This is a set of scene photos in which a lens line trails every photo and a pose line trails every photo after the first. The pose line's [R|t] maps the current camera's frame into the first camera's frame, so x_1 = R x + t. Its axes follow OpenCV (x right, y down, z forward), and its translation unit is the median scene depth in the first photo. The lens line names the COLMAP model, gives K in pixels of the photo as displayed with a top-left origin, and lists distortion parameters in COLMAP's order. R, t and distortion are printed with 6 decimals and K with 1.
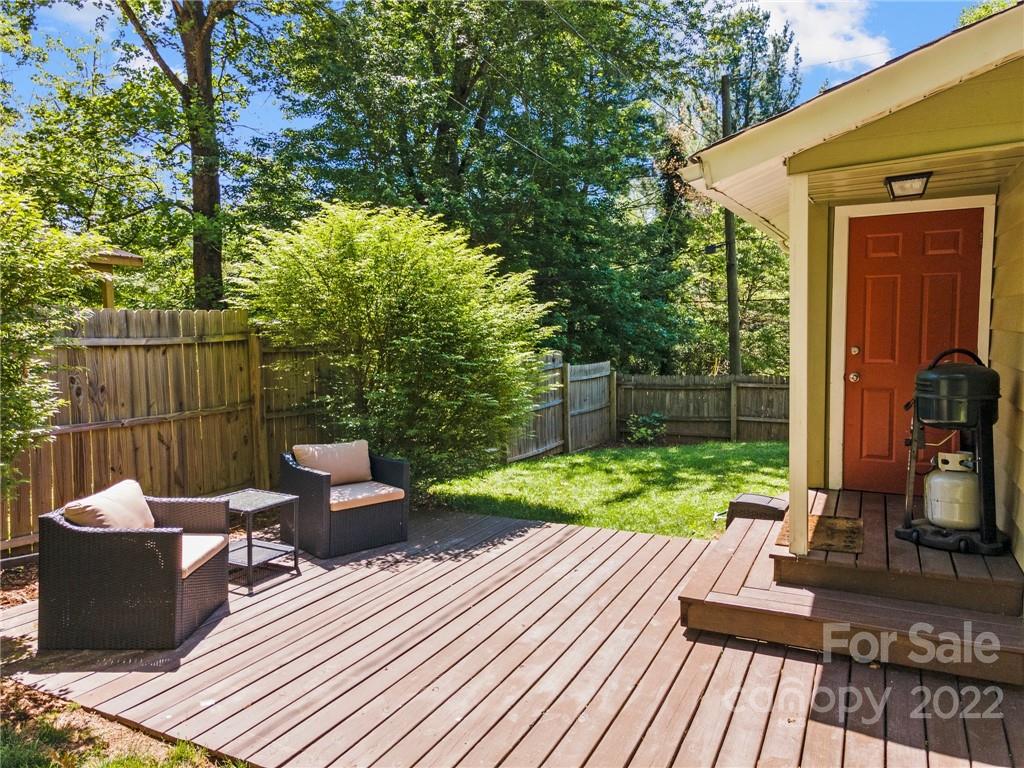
lens RADIAL K [[744.8, 0, 533.4], [0, 744.8, 385.9], [0, 0, 1]] dist [0.019046, 0.000456]
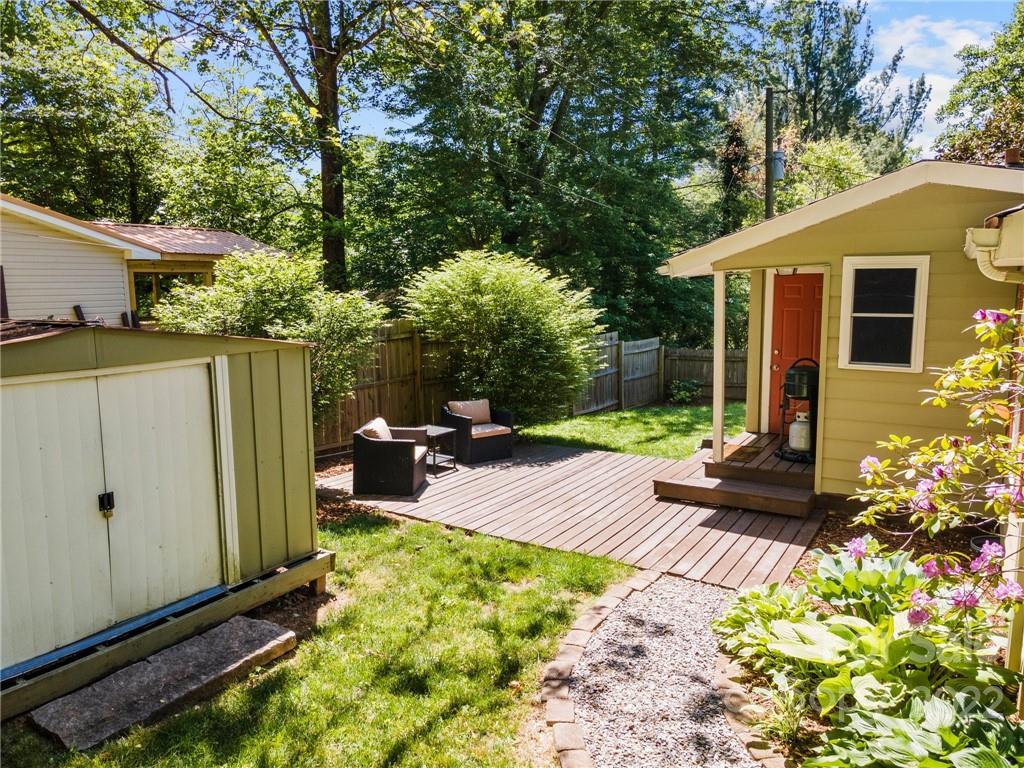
lens RADIAL K [[729.6, 0, 491.4], [0, 729.6, 387.0], [0, 0, 1]] dist [0.050040, -0.000176]
pose [[0.987838, 0.013528, -0.154900, 0.038291], [-0.004294, 0.998202, 0.059789, -0.050273], [0.155430, -0.058397, 0.986119, -0.585756]]
